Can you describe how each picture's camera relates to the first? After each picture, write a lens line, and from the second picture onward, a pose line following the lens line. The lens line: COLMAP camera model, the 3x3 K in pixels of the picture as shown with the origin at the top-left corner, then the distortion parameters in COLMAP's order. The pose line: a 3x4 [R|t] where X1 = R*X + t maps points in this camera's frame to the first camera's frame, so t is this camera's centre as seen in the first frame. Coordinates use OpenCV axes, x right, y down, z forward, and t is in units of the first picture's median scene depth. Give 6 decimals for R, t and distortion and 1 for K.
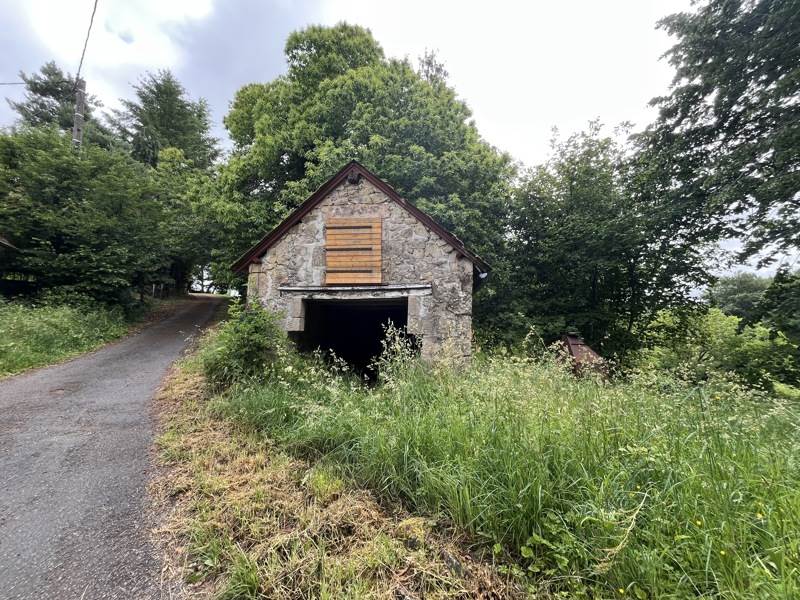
lens RADIAL K [[324.4, 0, 400.0], [0, 324.4, 300.0], [0, 0, 1]] dist [-0.001390, -0.000090]
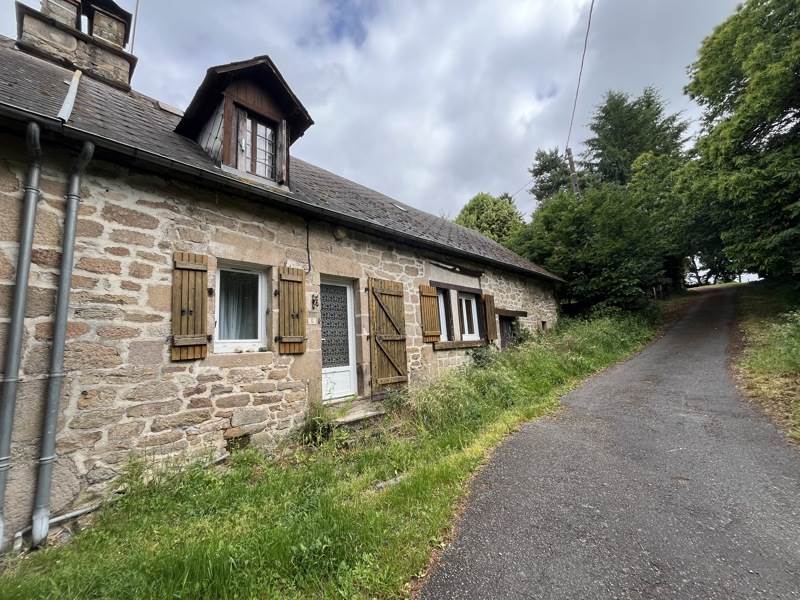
lens RADIAL K [[324.4, 0, 400.0], [0, 324.4, 300.0], [0, 0, 1]] dist [-0.001390, -0.000090]
pose [[0.259281, -0.174696, -0.949871, -0.004678], [0.166167, 0.976908, -0.134311, -0.005419], [0.951400, -0.123013, 0.282323, -0.058026]]
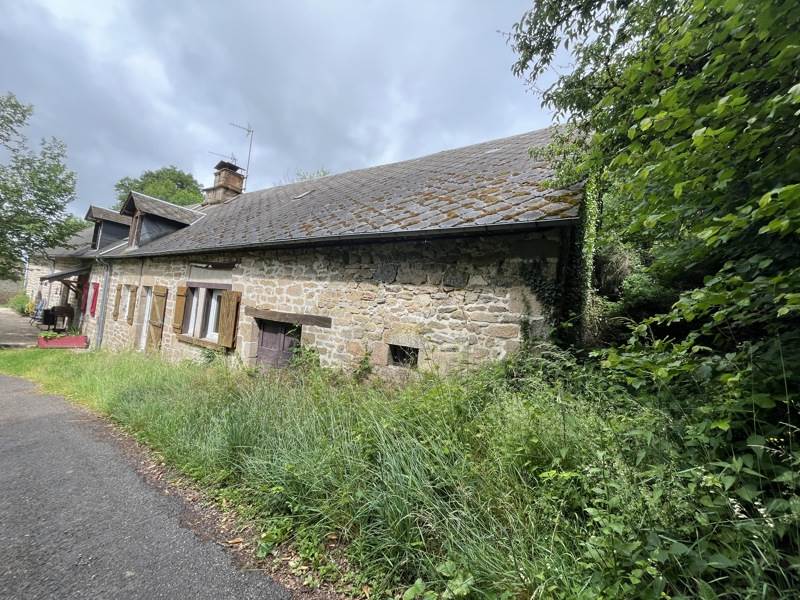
lens RADIAL K [[324.4, 0, 400.0], [0, 324.4, 300.0], [0, 0, 1]] dist [-0.001390, -0.000090]
pose [[-0.905738, -0.113728, -0.408296, -0.341689], [-0.062438, 0.988620, -0.136863, -0.005055], [0.419214, -0.098469, -0.902532, 0.462040]]
